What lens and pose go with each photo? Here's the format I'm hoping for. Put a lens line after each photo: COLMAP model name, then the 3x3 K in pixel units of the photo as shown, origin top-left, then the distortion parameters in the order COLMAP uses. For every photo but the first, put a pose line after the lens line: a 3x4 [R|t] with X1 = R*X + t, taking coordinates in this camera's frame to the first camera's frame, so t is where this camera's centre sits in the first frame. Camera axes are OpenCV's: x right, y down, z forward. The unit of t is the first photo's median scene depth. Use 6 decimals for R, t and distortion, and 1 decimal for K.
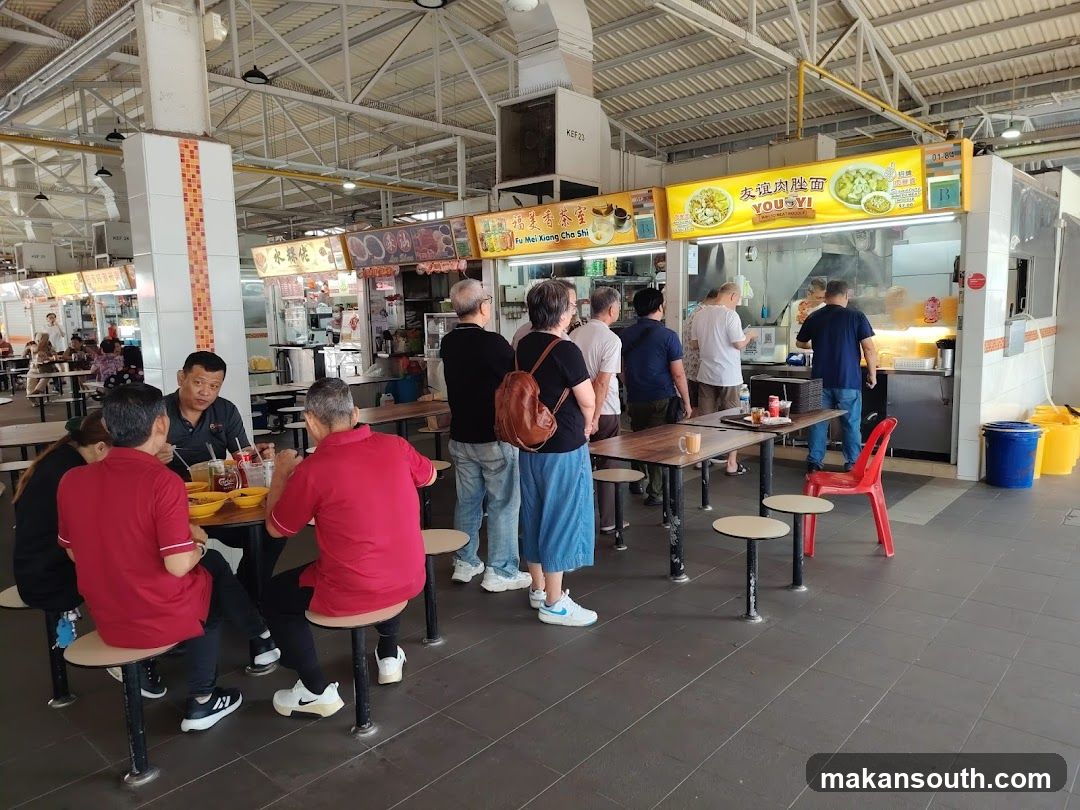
lens RADIAL K [[768.2, 0, 522.2], [0, 768.2, 411.9], [0, 0, 1]] dist [0.042055, -0.038771]
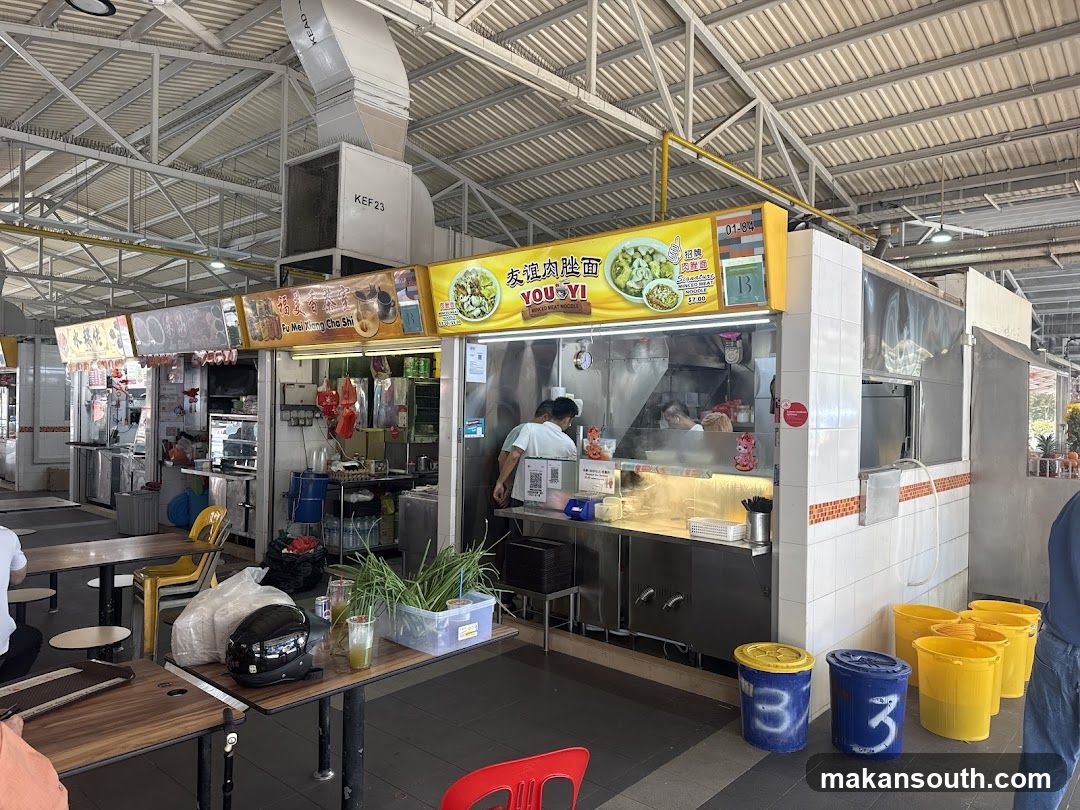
lens RADIAL K [[768.2, 0, 536.3], [0, 768.2, 414.4], [0, 0, 1]] dist [0.042055, -0.038771]
pose [[0.998950, 0.044968, 0.008752, 0.274033], [-0.043578, 0.991669, -0.121217, -0.060702], [-0.014130, 0.120708, 0.992587, 0.265480]]
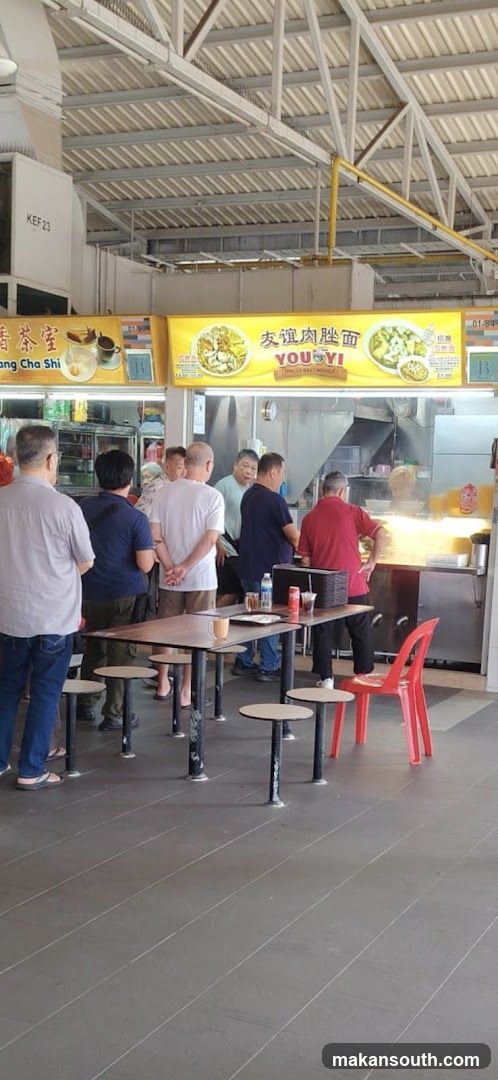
lens RADIAL K [[1267.3, 0, 272.2], [0, 1267.3, 701.2], [0, 0, 1]] dist [0.033939, 0.000000]
pose [[0.952780, 0.008947, 0.303531, -0.090262], [-0.024578, 0.998558, 0.047718, 0.026285], [-0.302666, -0.052925, 0.951626, -0.243057]]
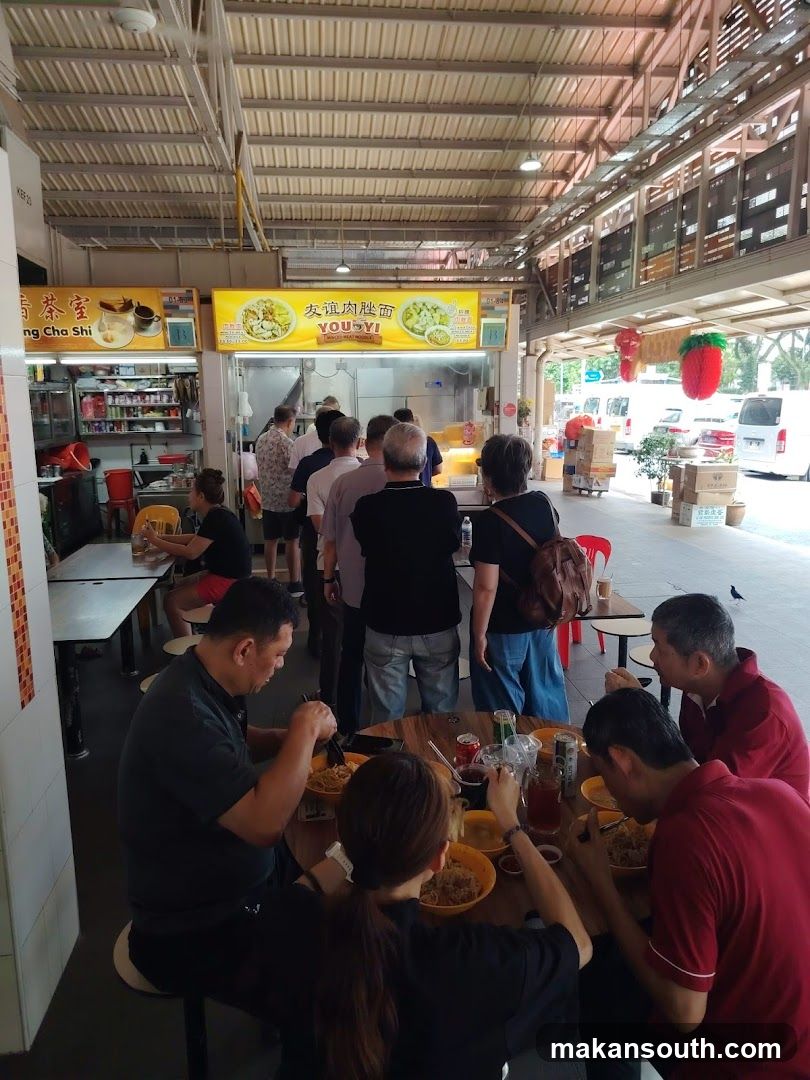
lens RADIAL K [[768.2, 0, 408.9], [0, 768.2, 542.5], [0, 0, 1]] dist [0.042055, -0.038771]
pose [[0.646421, -0.123385, 0.752938, -0.335130], [0.092301, 0.992236, 0.083356, -0.059664], [-0.757377, 0.015614, 0.652791, 0.260365]]
